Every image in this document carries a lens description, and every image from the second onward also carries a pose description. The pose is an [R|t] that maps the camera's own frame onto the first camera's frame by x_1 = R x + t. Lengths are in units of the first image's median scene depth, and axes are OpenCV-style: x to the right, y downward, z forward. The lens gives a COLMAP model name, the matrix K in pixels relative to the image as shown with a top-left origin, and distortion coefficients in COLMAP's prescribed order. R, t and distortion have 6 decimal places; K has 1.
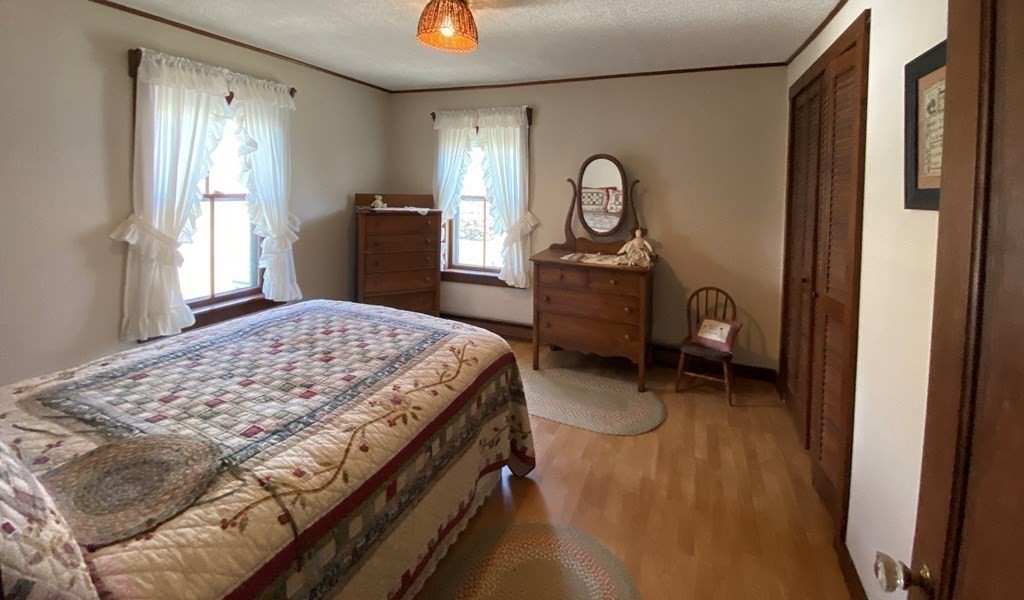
lens RADIAL K [[412.9, 0, 512.0], [0, 412.9, 300.0], [0, 0, 1]] dist [-0.001116, -0.000075]
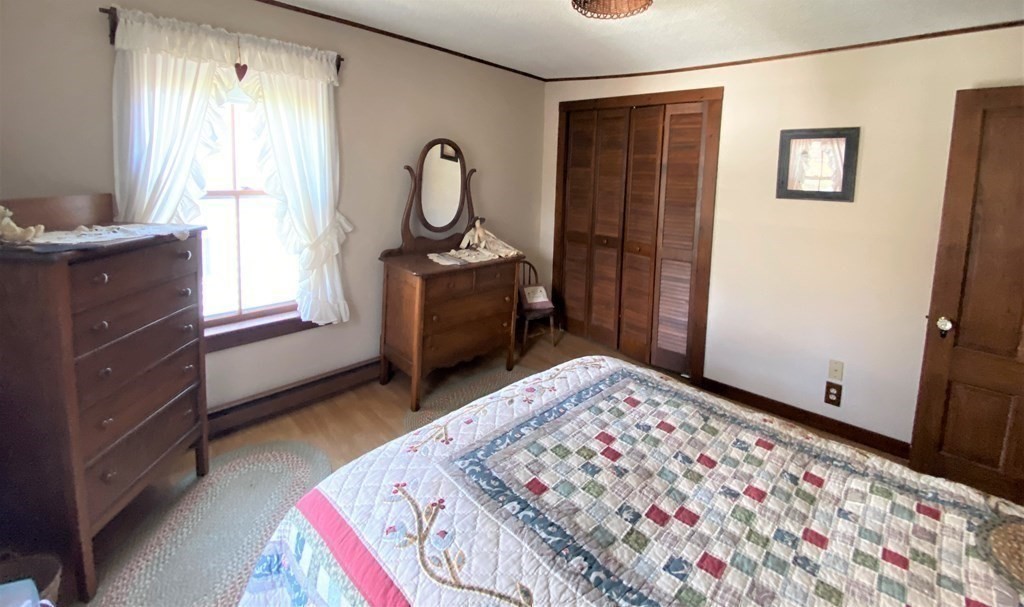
lens RADIAL K [[427.1, 0, 512.0], [0, 427.1, 303.5], [0, 0, 1]] dist [0.001903, 0.000109]
pose [[0.347364, -0.293035, 0.890768, -0.624803], [0.219123, 0.948986, 0.226738, -0.191991], [-0.911769, 0.116427, 0.393855, 0.545183]]
